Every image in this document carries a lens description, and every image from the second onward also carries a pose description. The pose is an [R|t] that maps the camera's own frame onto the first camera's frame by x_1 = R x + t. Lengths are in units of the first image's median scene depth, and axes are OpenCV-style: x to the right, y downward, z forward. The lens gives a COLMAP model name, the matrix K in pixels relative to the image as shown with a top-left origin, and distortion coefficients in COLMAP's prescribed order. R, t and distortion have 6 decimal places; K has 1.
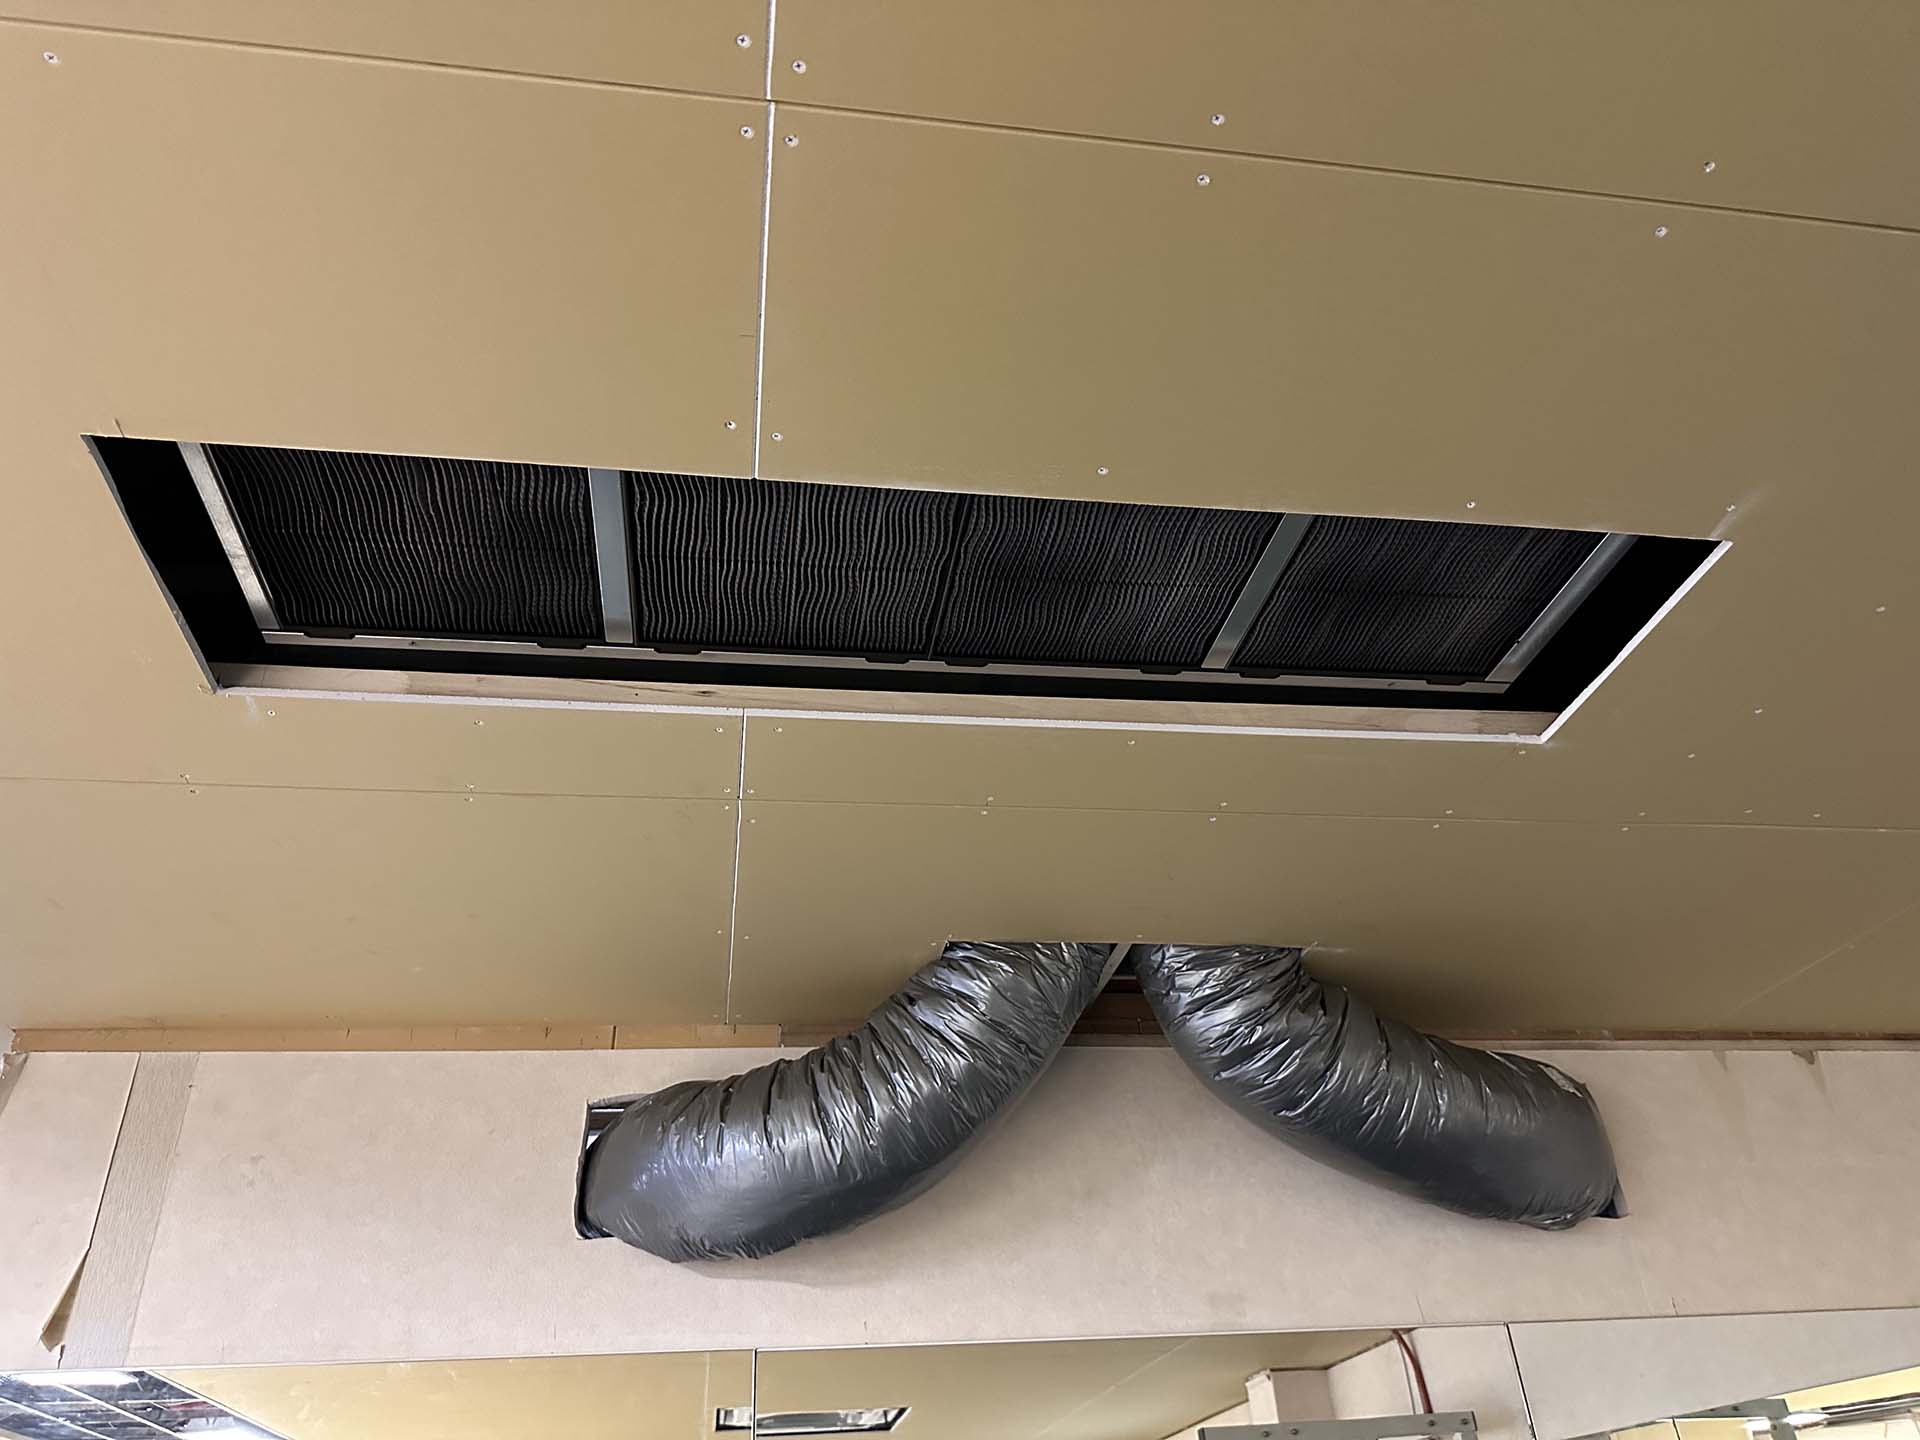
lens RADIAL K [[1356.8, 0, 952.5], [0, 1356.8, 706.6], [0, 0, 1]] dist [0.055401, -0.100414]
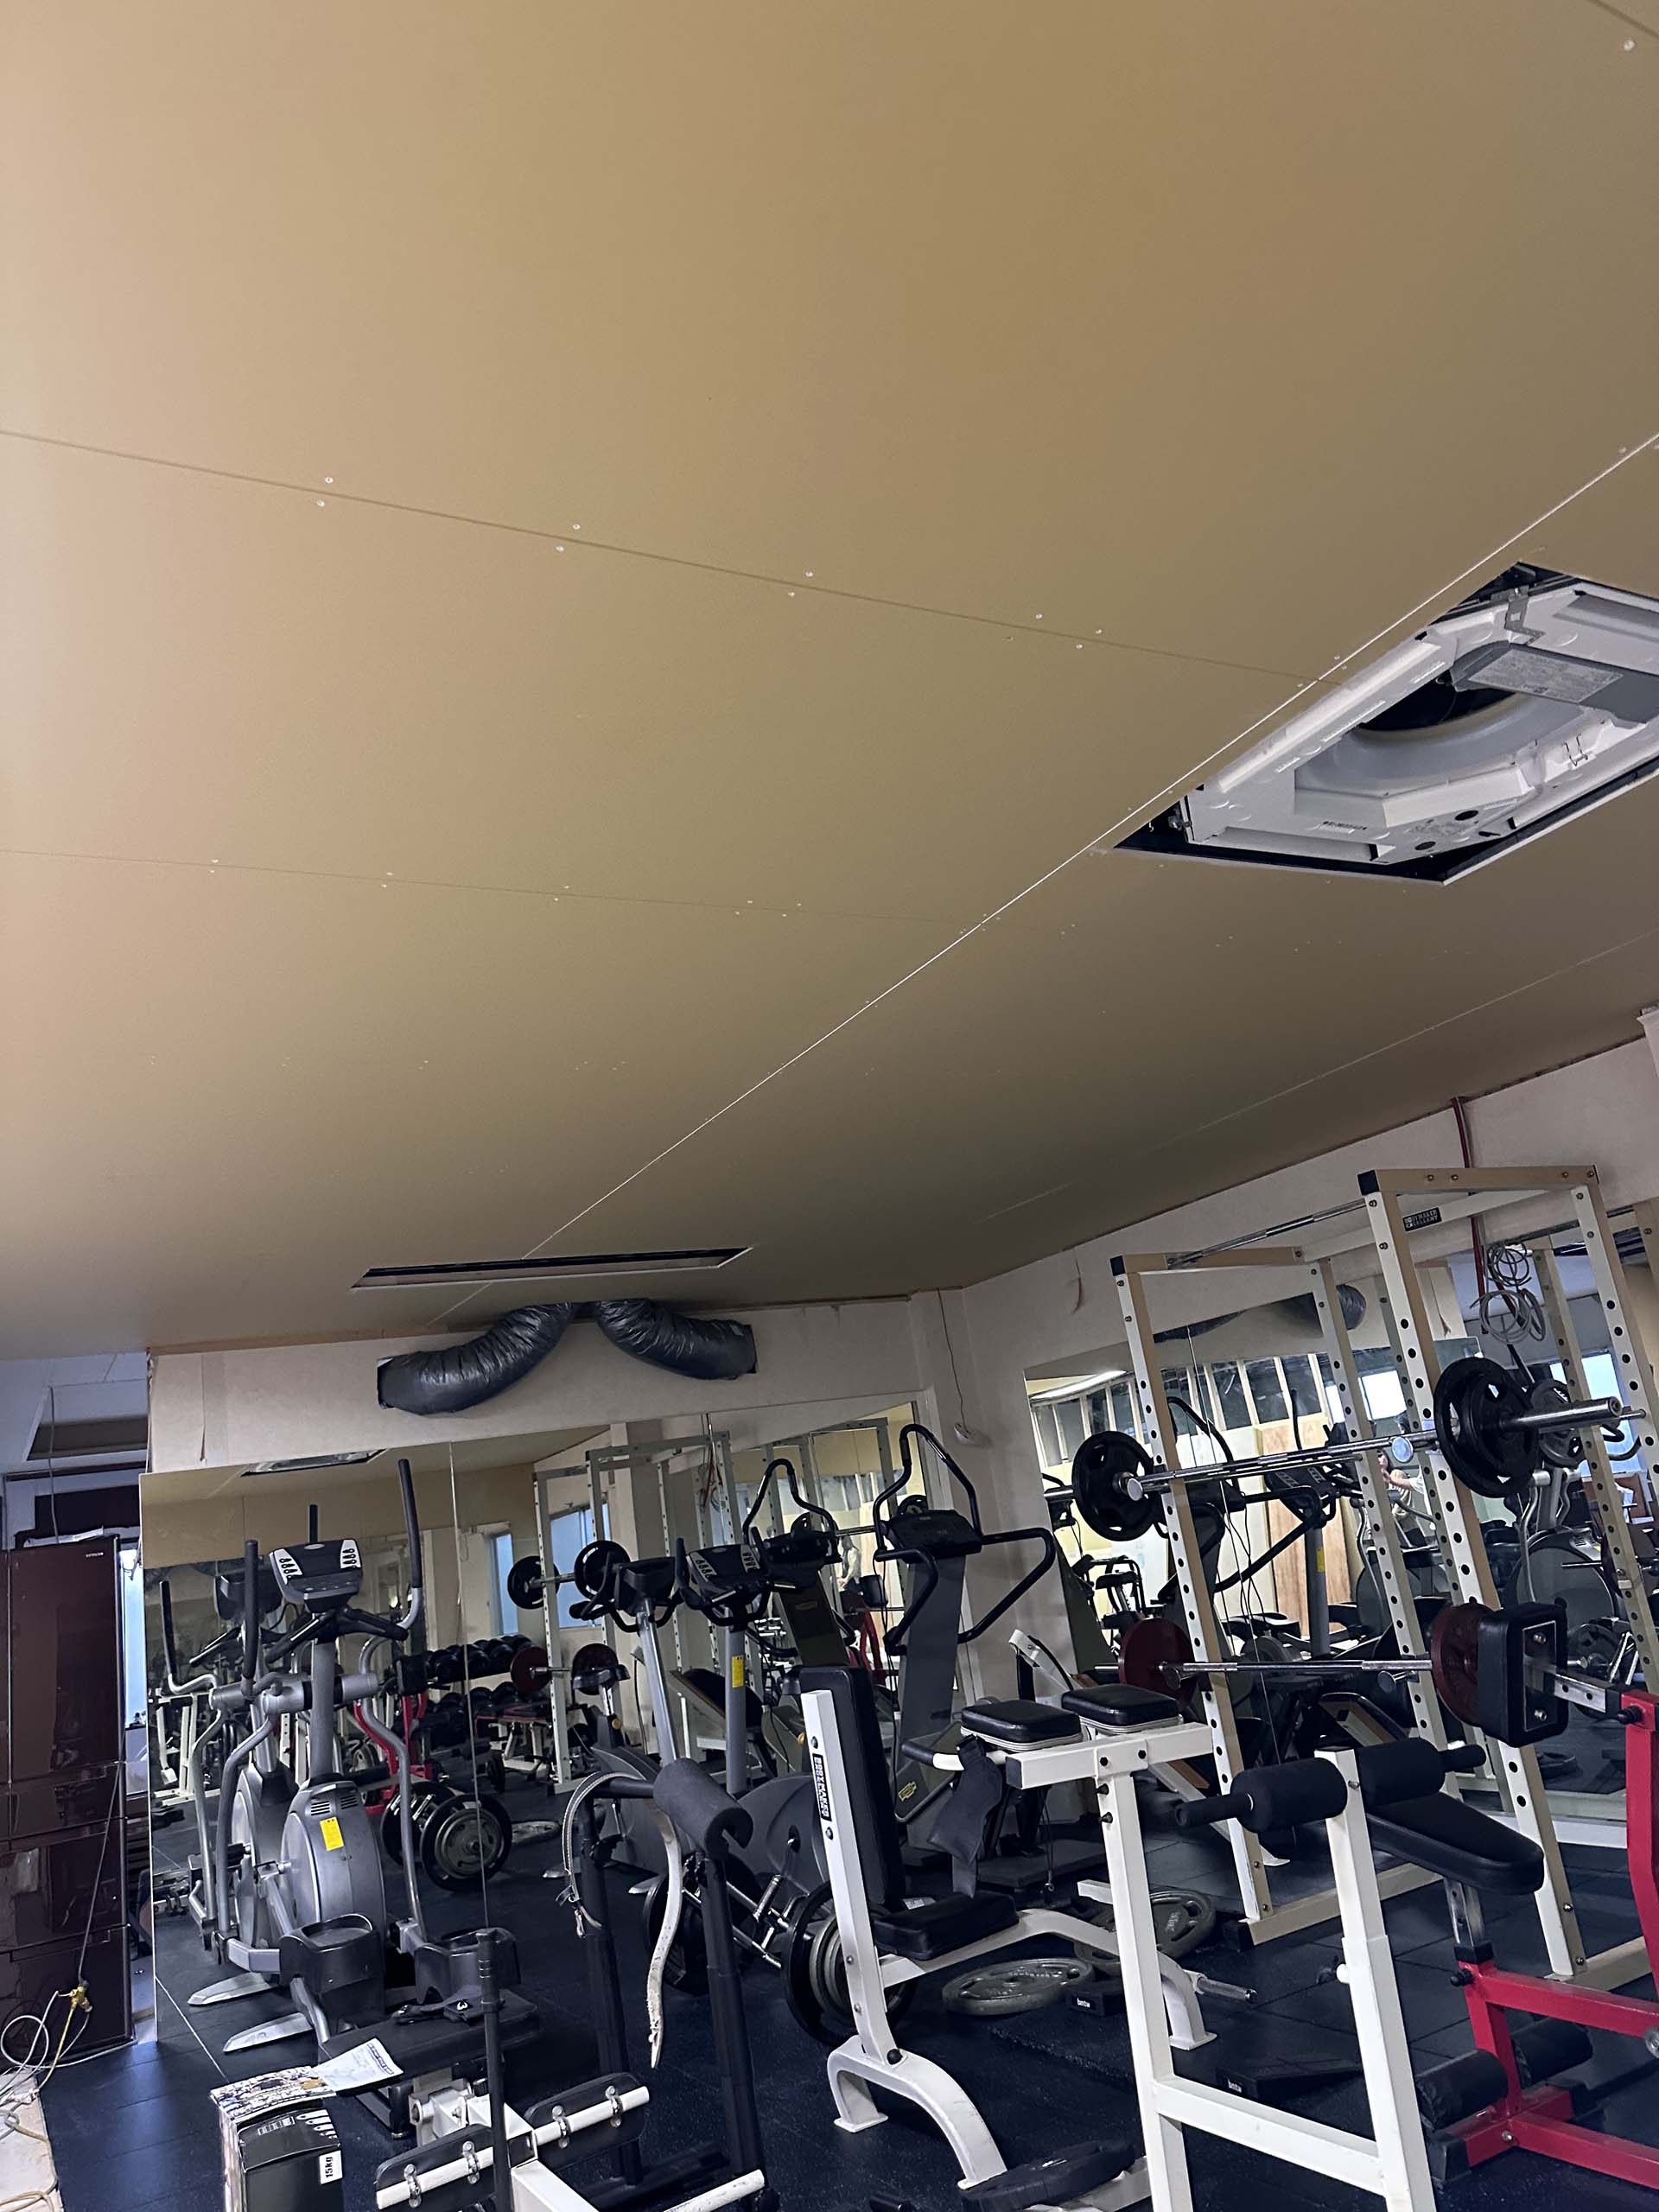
lens RADIAL K [[1563.1, 0, 829.5], [0, 1563.1, 1106.0], [0, 0, 1]] dist [0.055401, -0.100414]
pose [[0.942067, 0.003238, 0.335410, -0.473819], [-0.095521, 0.961139, 0.259012, -1.070786], [-0.321537, -0.276045, 0.905766, -1.933493]]
